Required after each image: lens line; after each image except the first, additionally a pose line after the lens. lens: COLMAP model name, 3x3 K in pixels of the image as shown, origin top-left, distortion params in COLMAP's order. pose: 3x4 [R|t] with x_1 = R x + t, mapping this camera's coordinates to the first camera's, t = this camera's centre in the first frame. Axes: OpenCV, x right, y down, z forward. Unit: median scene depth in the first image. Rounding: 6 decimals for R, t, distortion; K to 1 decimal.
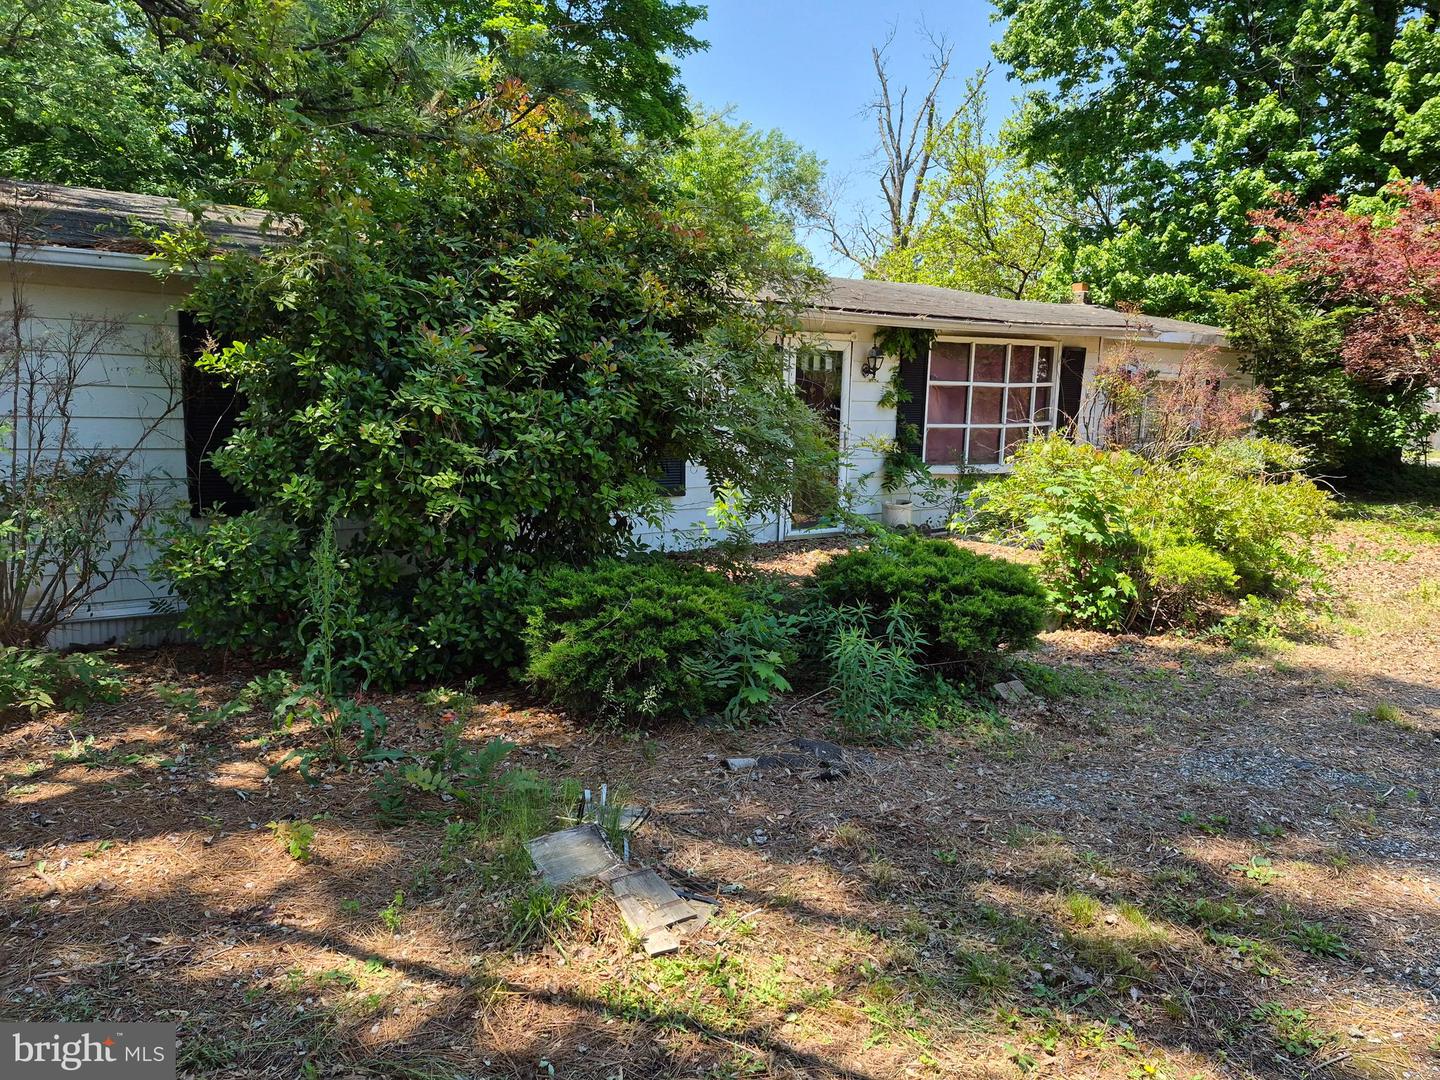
lens RADIAL K [[1015.5, 0, 726.2], [0, 1015.5, 578.9], [0, 0, 1]] dist [0.133919, -0.206695]
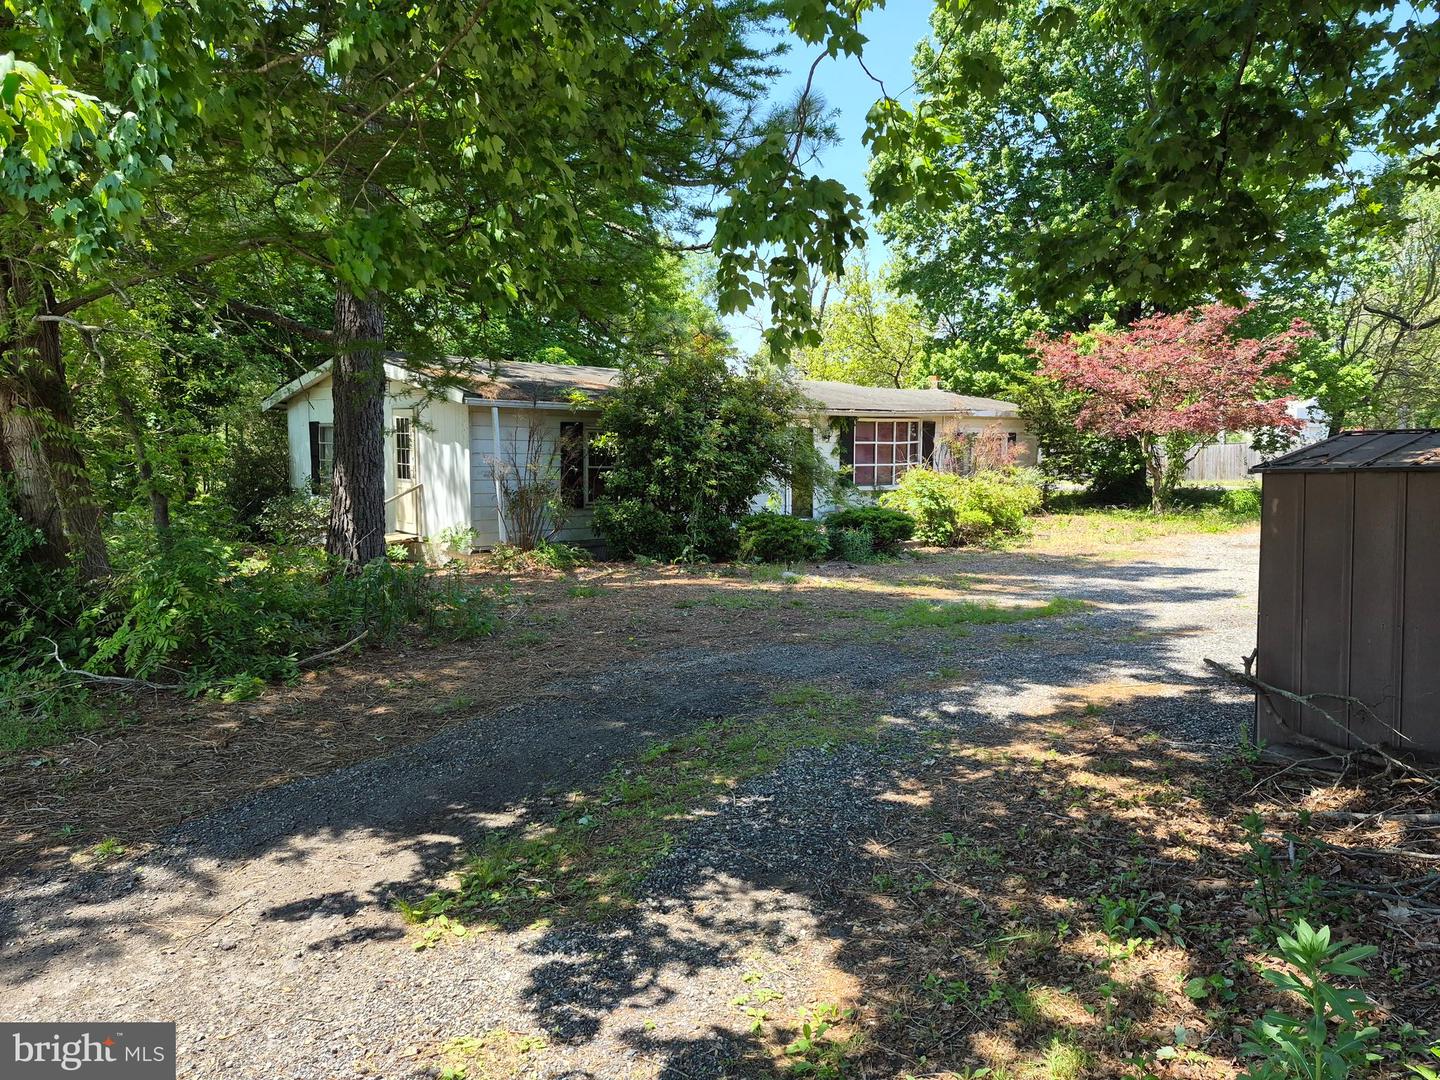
lens RADIAL K [[1015.5, 0, 726.2], [0, 1015.5, 578.9], [0, 0, 1]] dist [0.133919, -0.206695]
pose [[0.994059, -0.033164, 0.103667, -0.211862], [0.038337, 0.998097, -0.048307, 0.124069], [-0.101868, 0.051994, 0.993438, -0.730998]]
